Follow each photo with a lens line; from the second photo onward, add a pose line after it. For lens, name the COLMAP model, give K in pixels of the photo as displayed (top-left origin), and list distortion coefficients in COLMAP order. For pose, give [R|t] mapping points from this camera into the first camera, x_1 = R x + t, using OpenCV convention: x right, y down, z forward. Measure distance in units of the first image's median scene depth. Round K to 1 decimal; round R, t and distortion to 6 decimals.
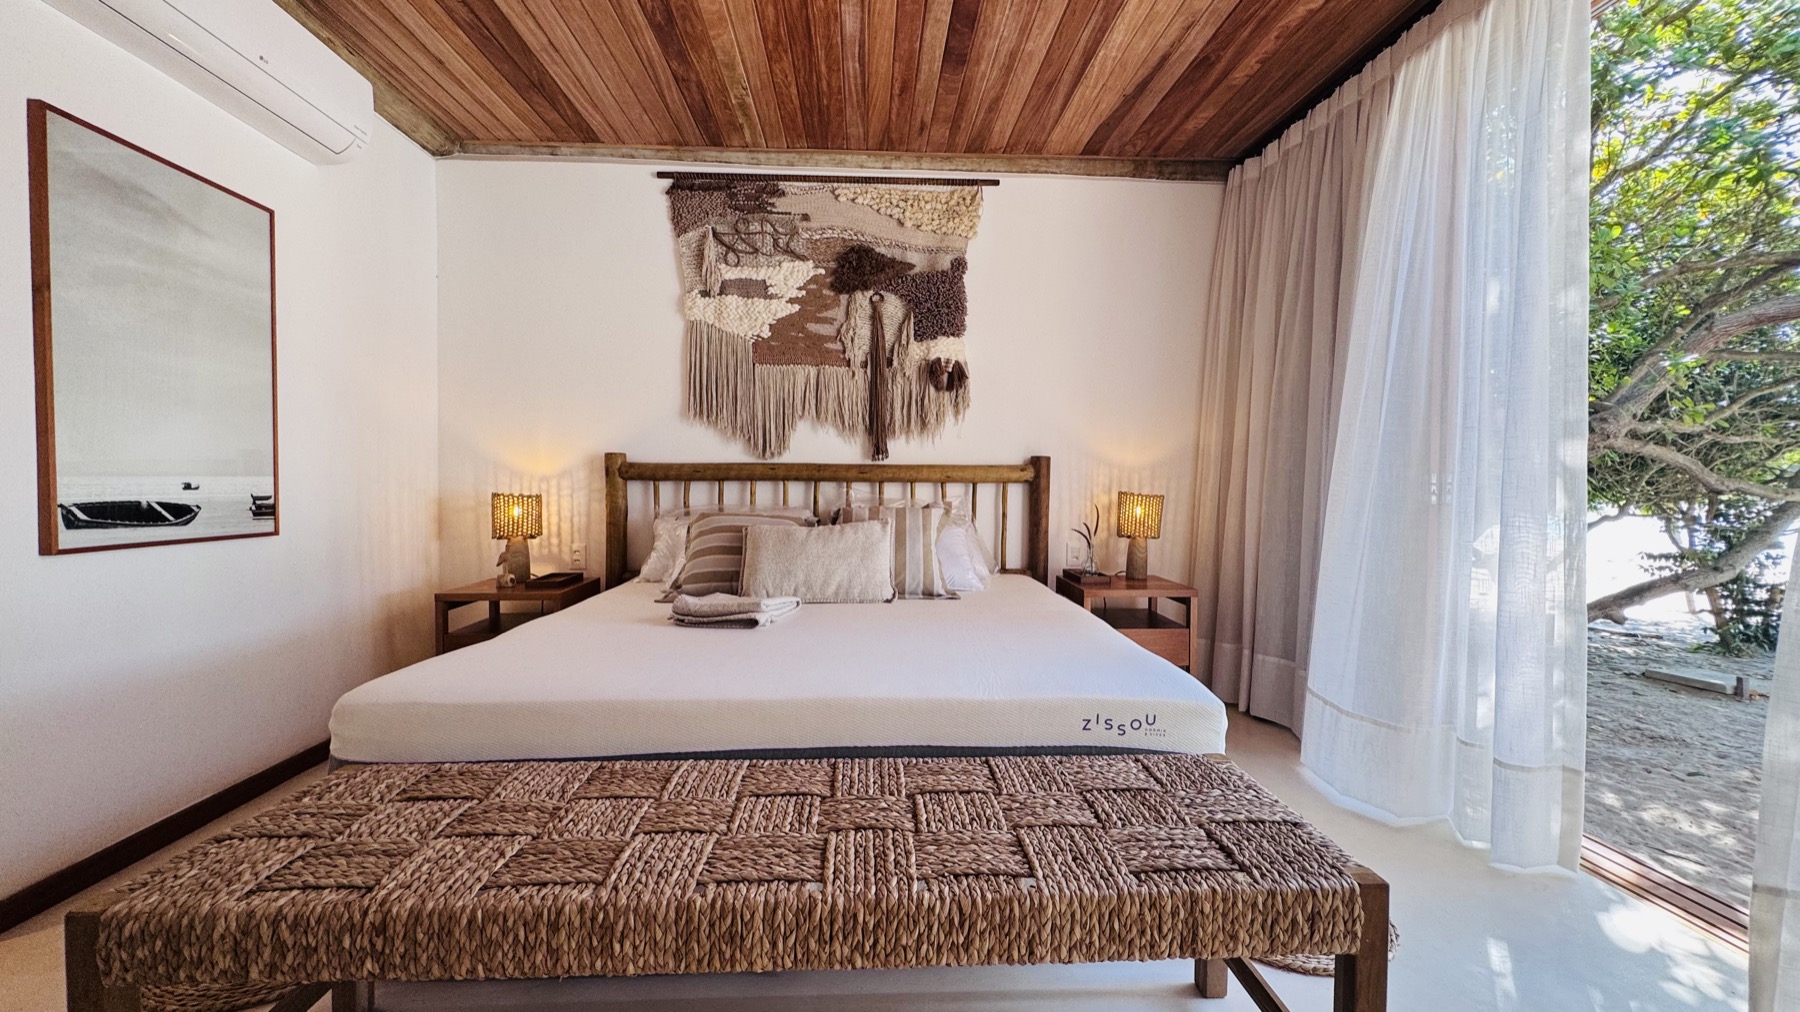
lens RADIAL K [[718.0, 0, 896.6], [0, 718.0, 504.9], [0, 0, 1]] dist [-0.005983, 0.001595]
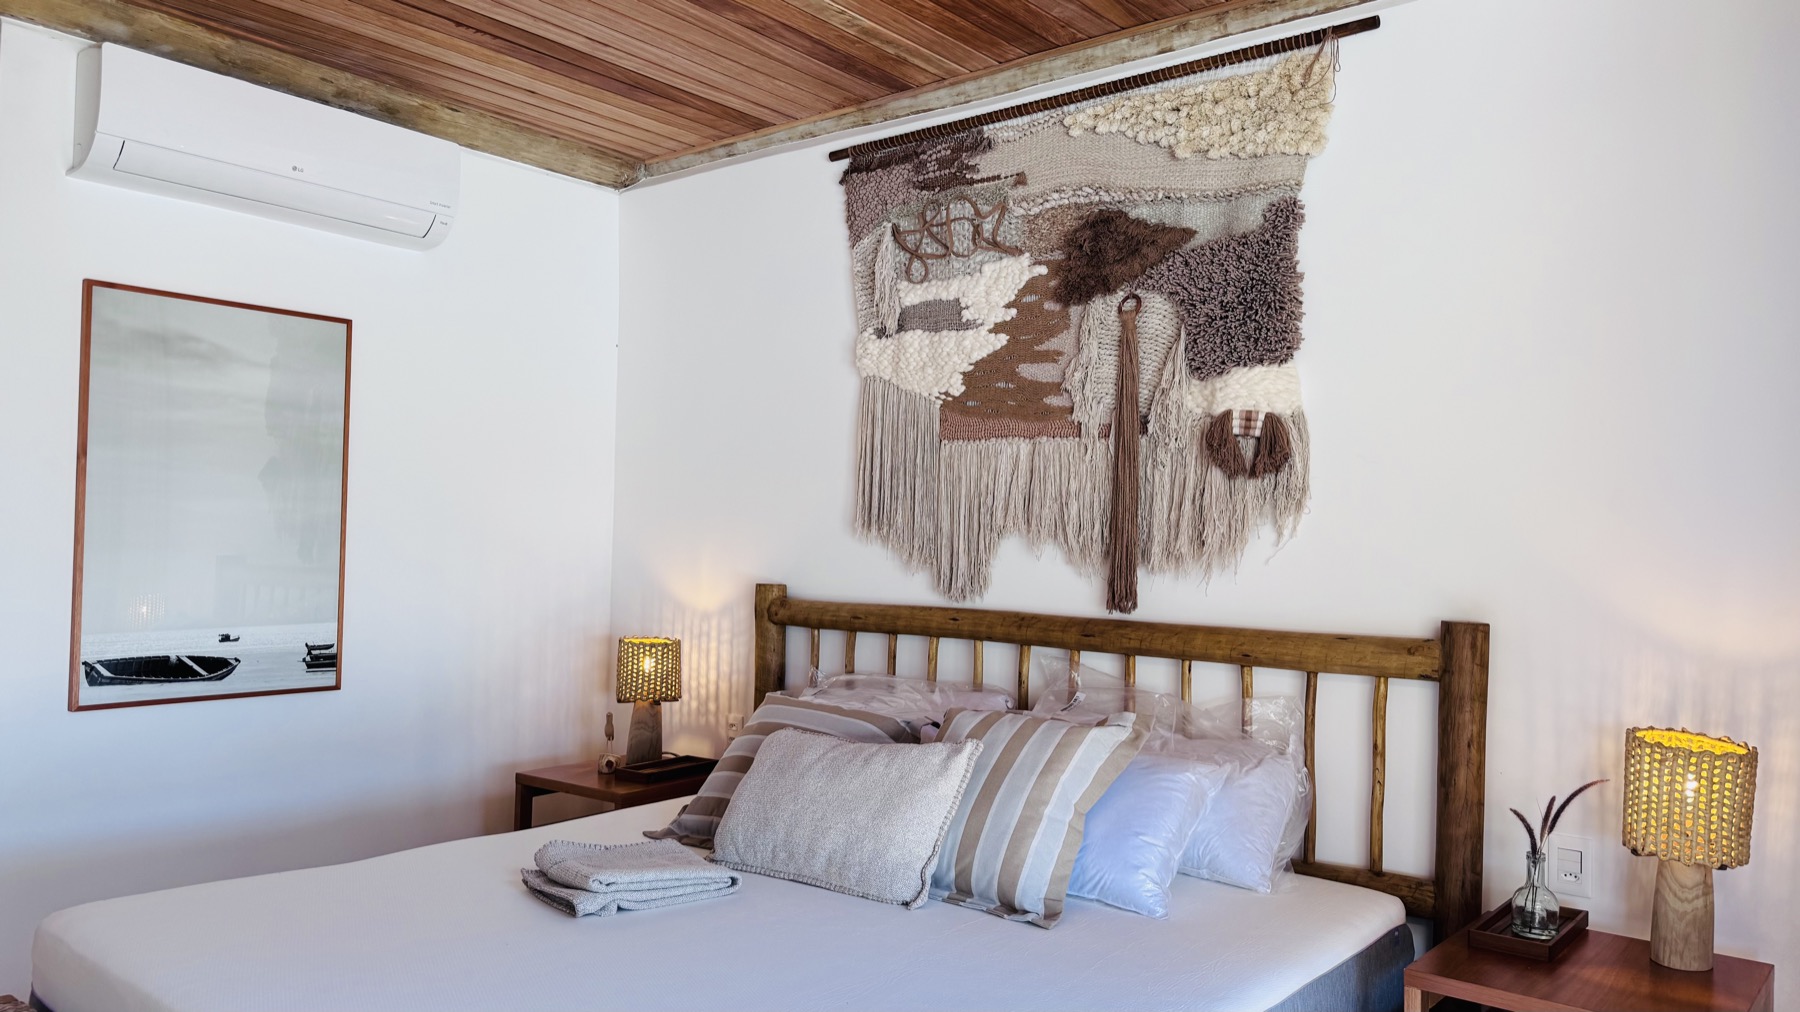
lens RADIAL K [[1255.7, 0, 900.0], [0, 1255.7, 515.4], [0, 0, 1]] dist [0.089001, -0.122509]
pose [[0.741363, -0.002083, -0.671101, 0.479173], [-0.036092, 0.998424, -0.042970, -0.089645], [0.670133, 0.056078, 0.740120, 0.213709]]
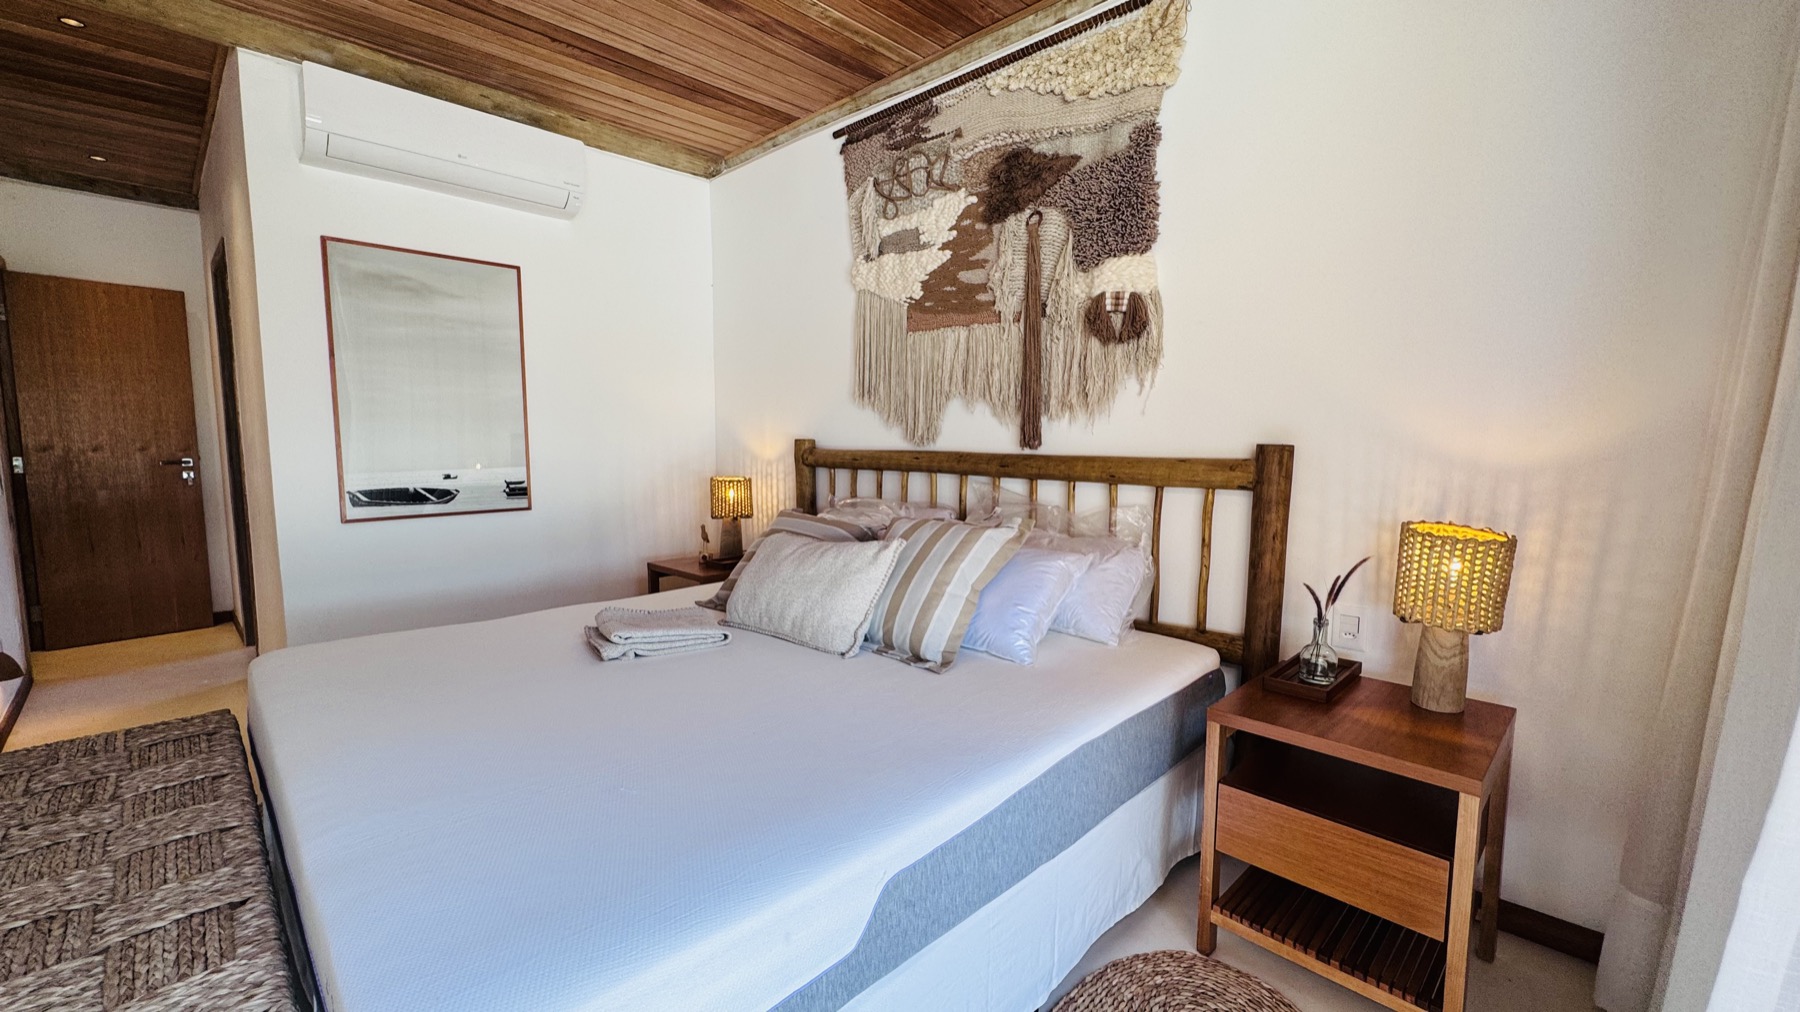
lens RADIAL K [[718.0, 0, 902.8], [0, 718.0, 504.3], [0, 0, 1]] dist [-0.005983, 0.001595]
pose [[0.679512, 0.068468, -0.730462, 0.430186], [-0.019675, 0.996978, 0.075146, -0.059709], [0.733400, -0.036691, 0.678806, 0.422586]]
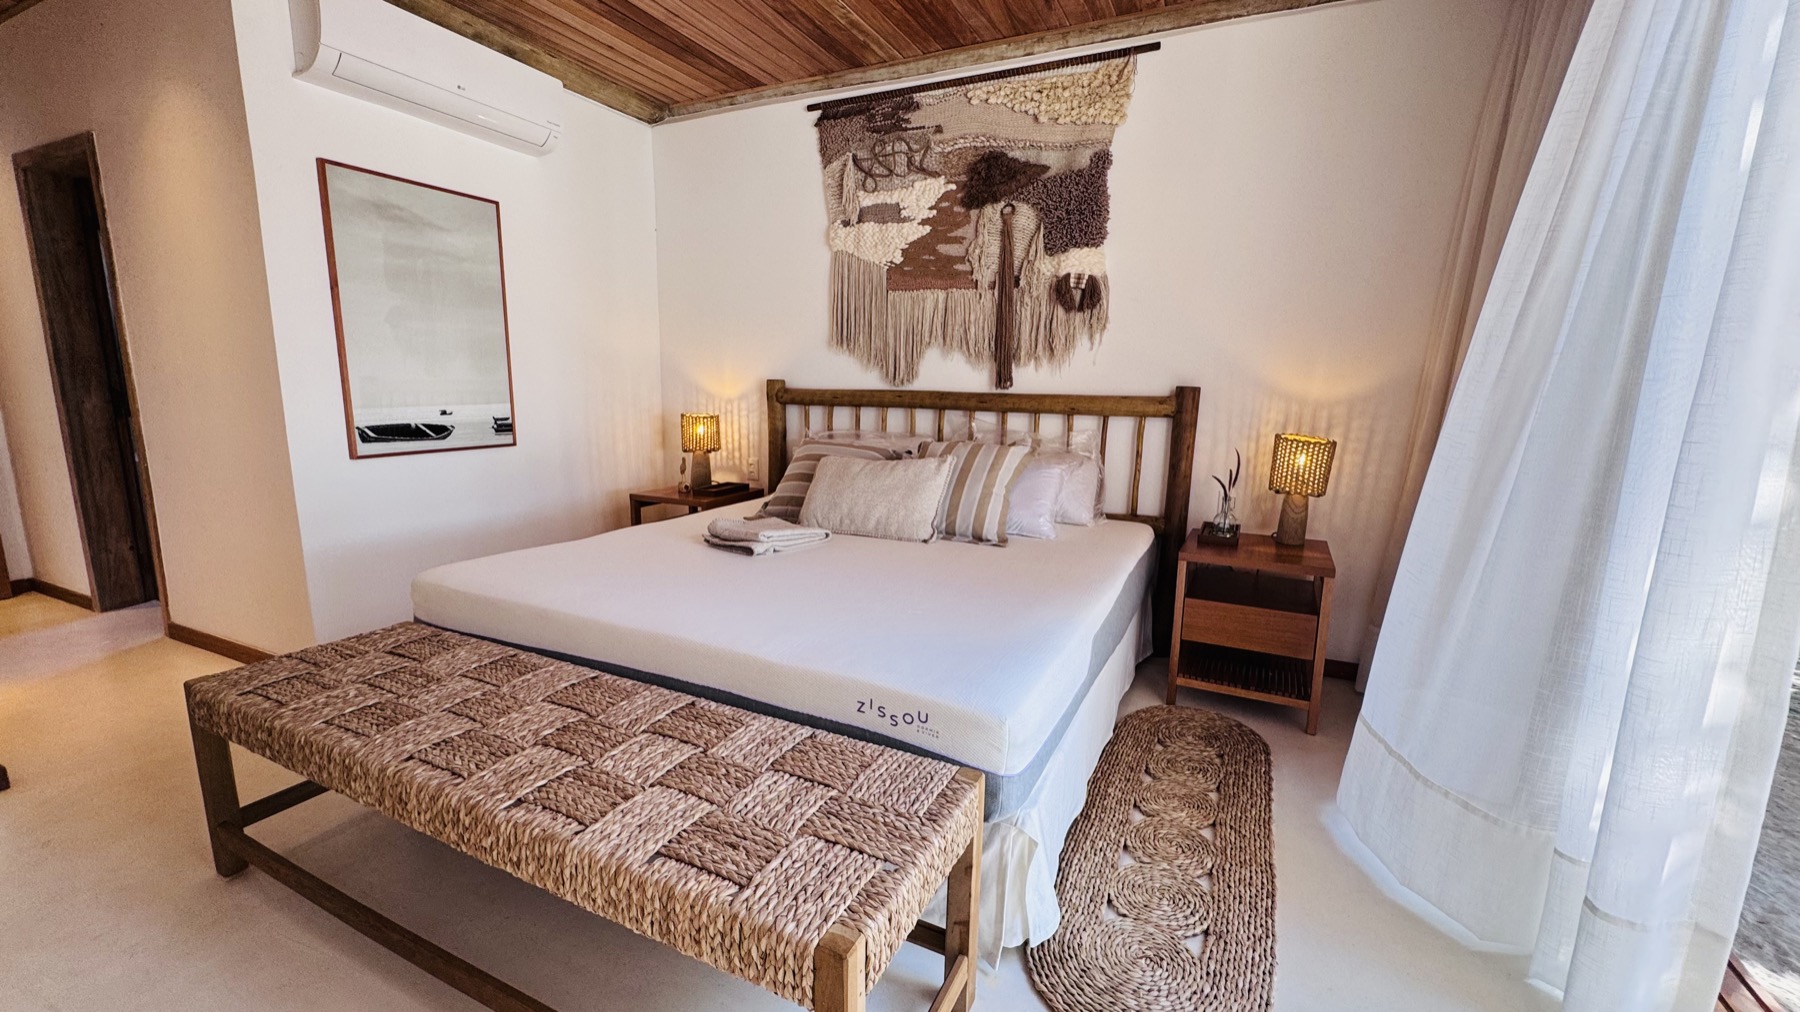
lens RADIAL K [[718.0, 0, 900.5], [0, 718.0, 503.8], [0, 0, 1]] dist [-0.005983, 0.001595]
pose [[0.877184, 0.090166, -0.471613, 0.325412], [-0.024753, 0.989396, 0.143120, -0.045295], [0.479516, -0.113869, 0.870114, 0.094847]]
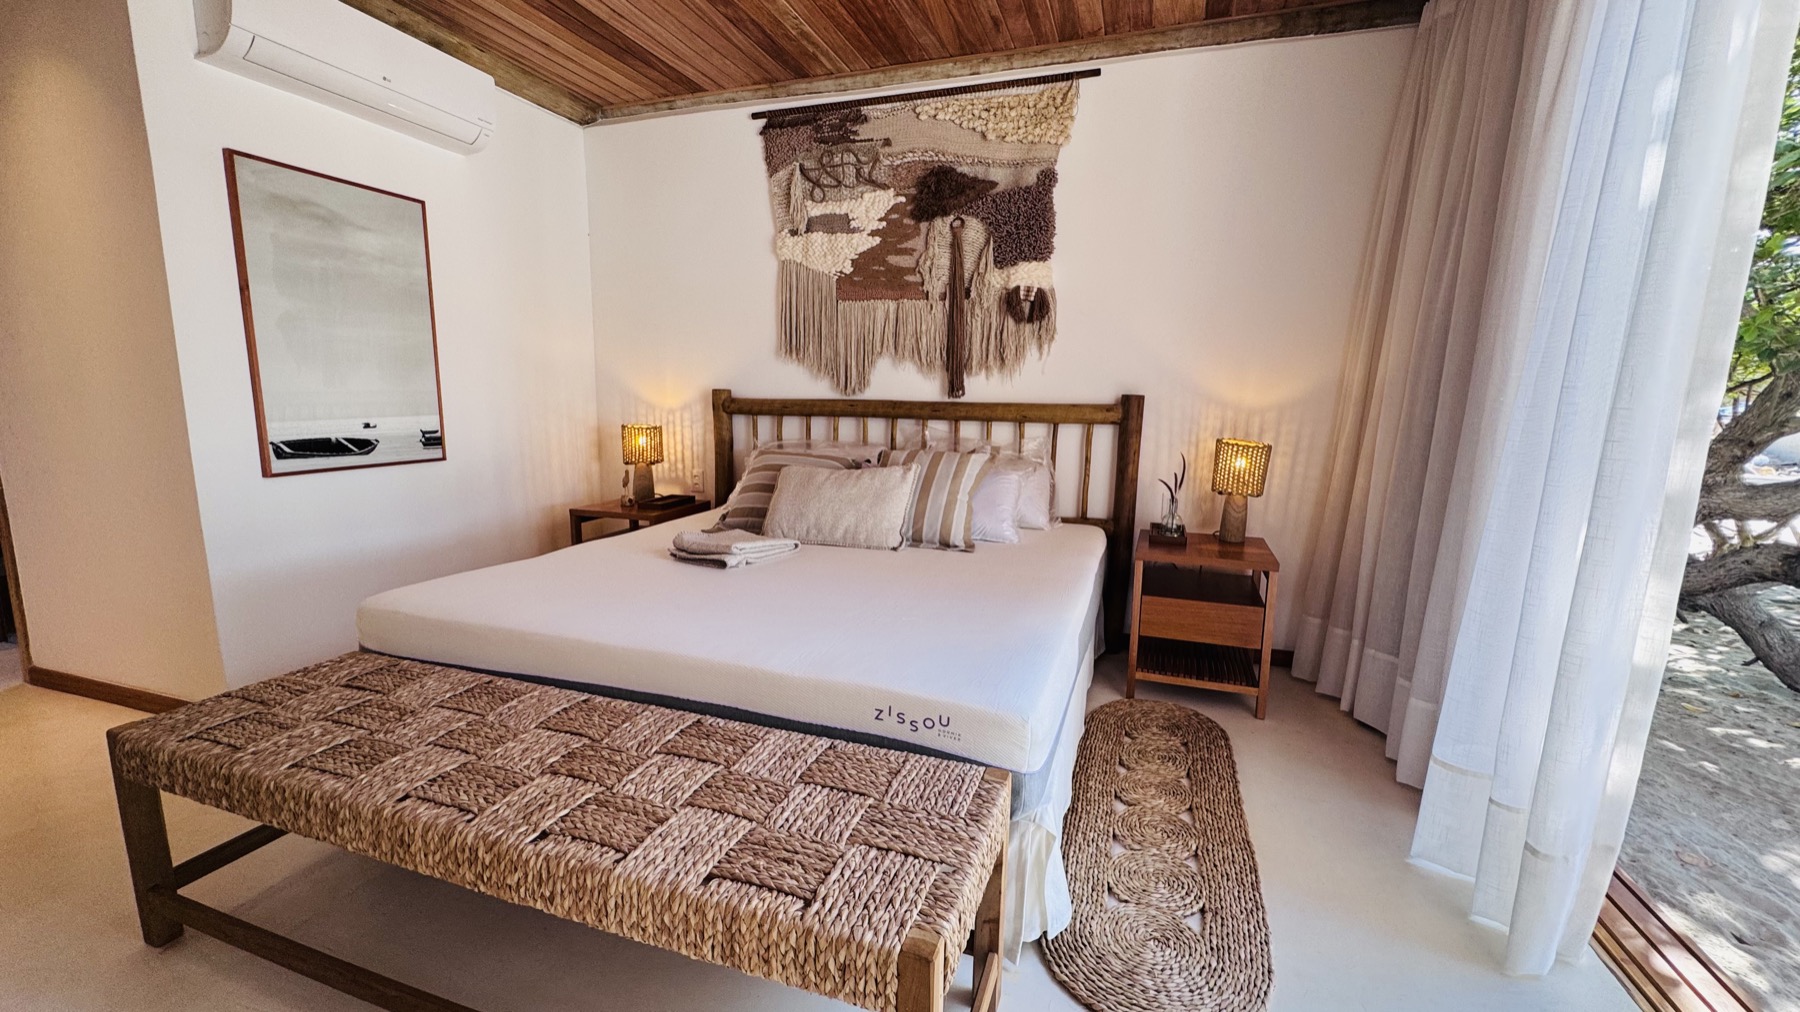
lens RADIAL K [[718.0, 0, 899.9], [0, 718.0, 503.7], [0, 0, 1]] dist [-0.005983, 0.001595]
pose [[0.929178, 0.064662, -0.363933, 0.274153], [-0.018860, 0.991591, 0.128030, -0.043978], [0.369152, -0.112099, 0.922584, 0.064980]]
